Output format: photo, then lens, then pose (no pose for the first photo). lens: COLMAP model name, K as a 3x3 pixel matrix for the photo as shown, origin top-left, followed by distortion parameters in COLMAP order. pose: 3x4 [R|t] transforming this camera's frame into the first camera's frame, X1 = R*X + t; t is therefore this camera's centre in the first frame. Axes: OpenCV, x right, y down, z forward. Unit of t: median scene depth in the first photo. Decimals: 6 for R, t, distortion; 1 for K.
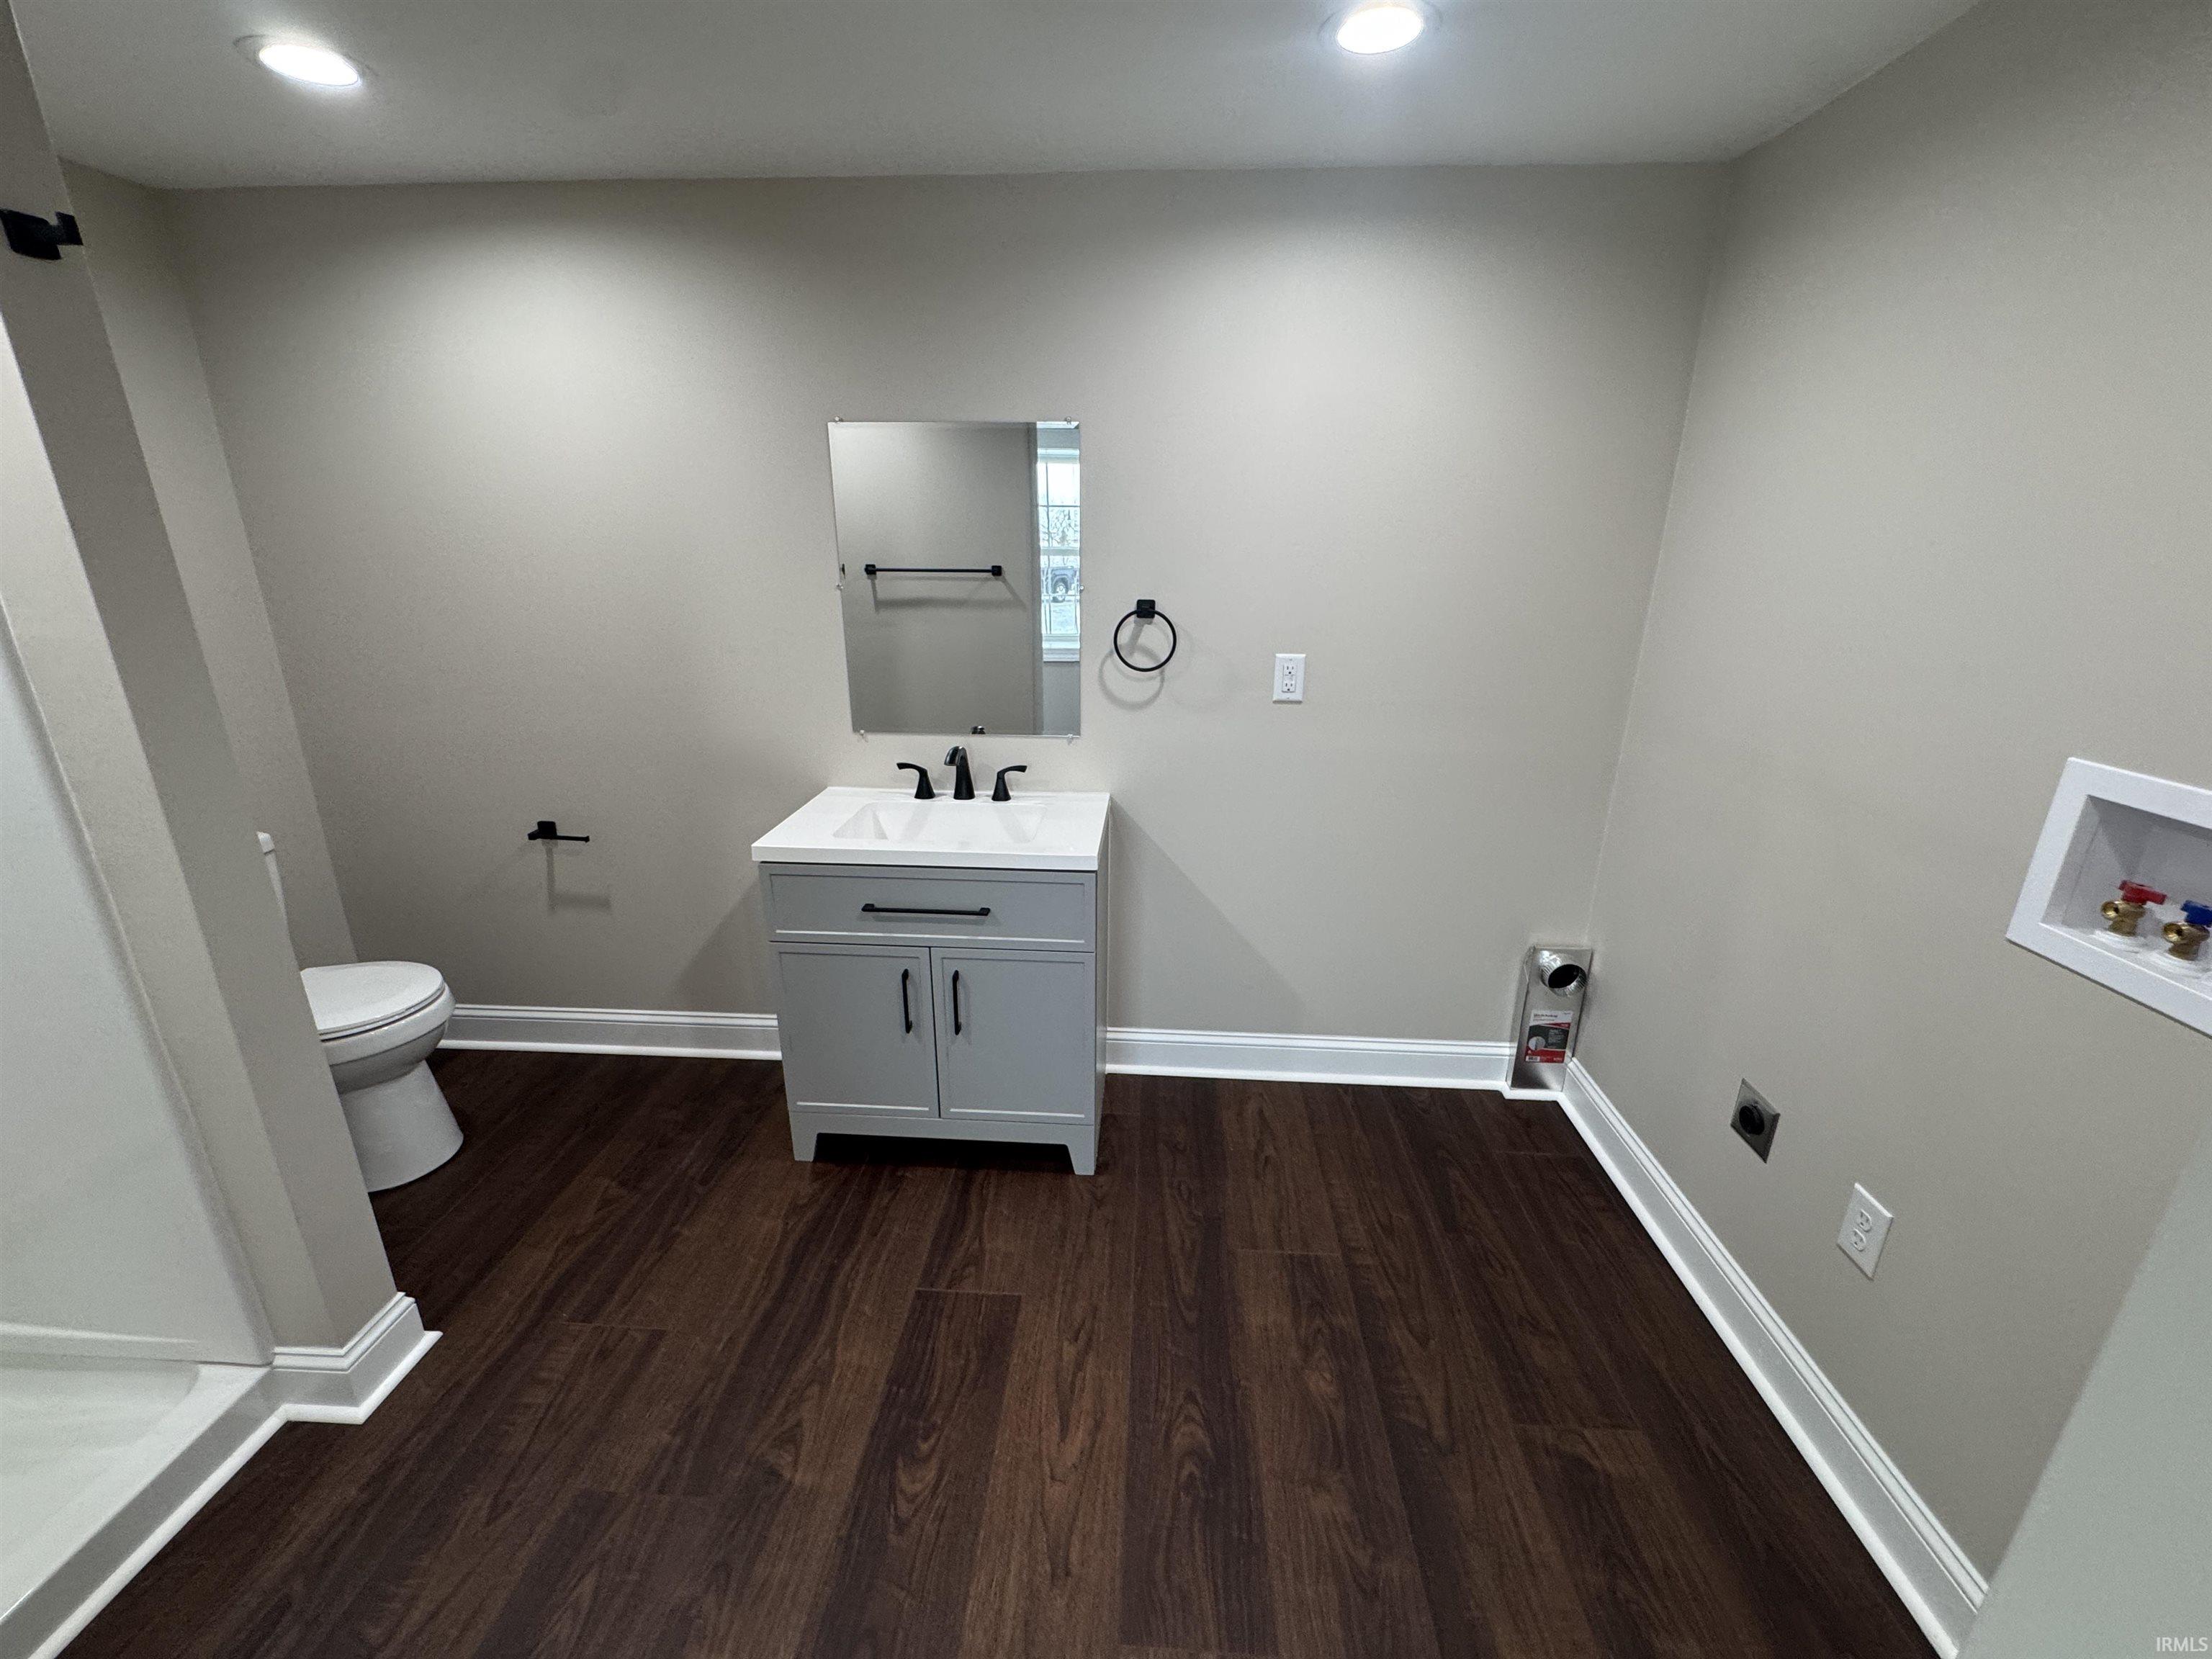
lens RADIAL K [[890.2, 0, 1103.8], [0, 890.2, 828.3], [0, 0, 1]] dist [-0.002616, 0.000442]
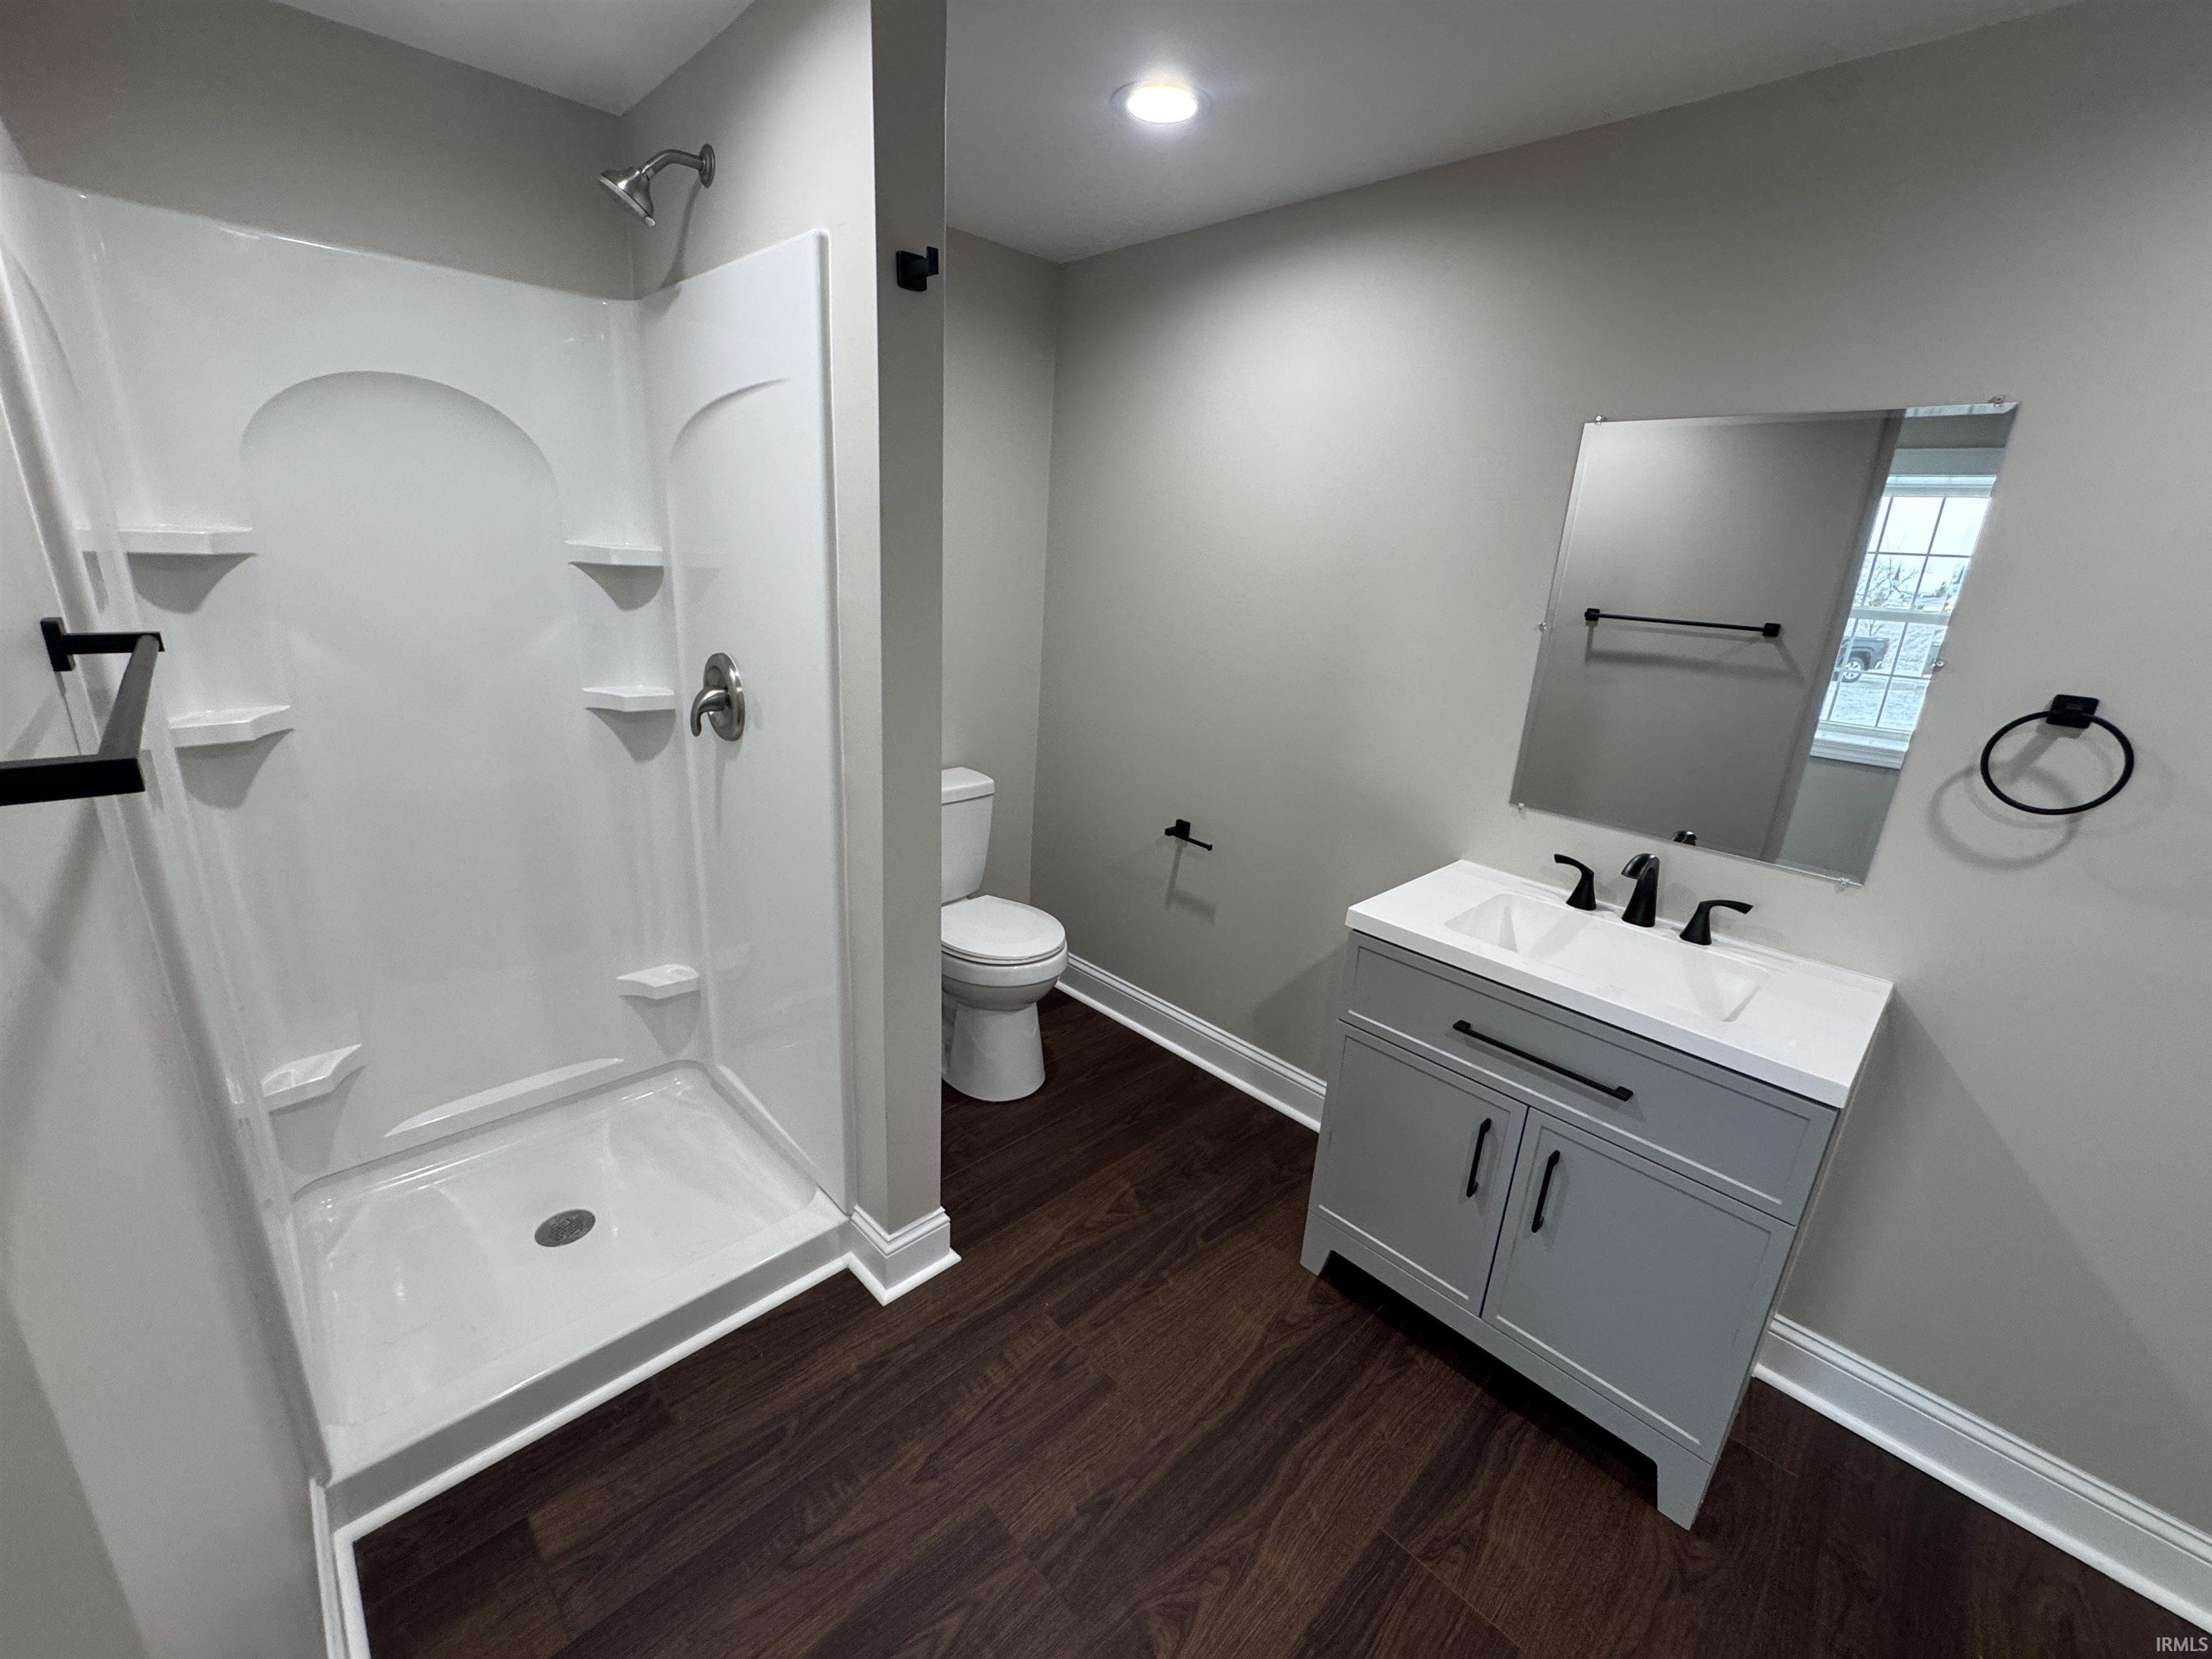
lens RADIAL K [[890.2, 0, 1111.6], [0, 890.2, 826.7], [0, 0, 1]] dist [-0.002616, 0.000442]
pose [[0.739467, 0.234754, -0.630935, -0.036536], [-0.262032, 0.963686, 0.051456, -0.037692], [0.620103, 0.127275, 0.774127, 0.165010]]
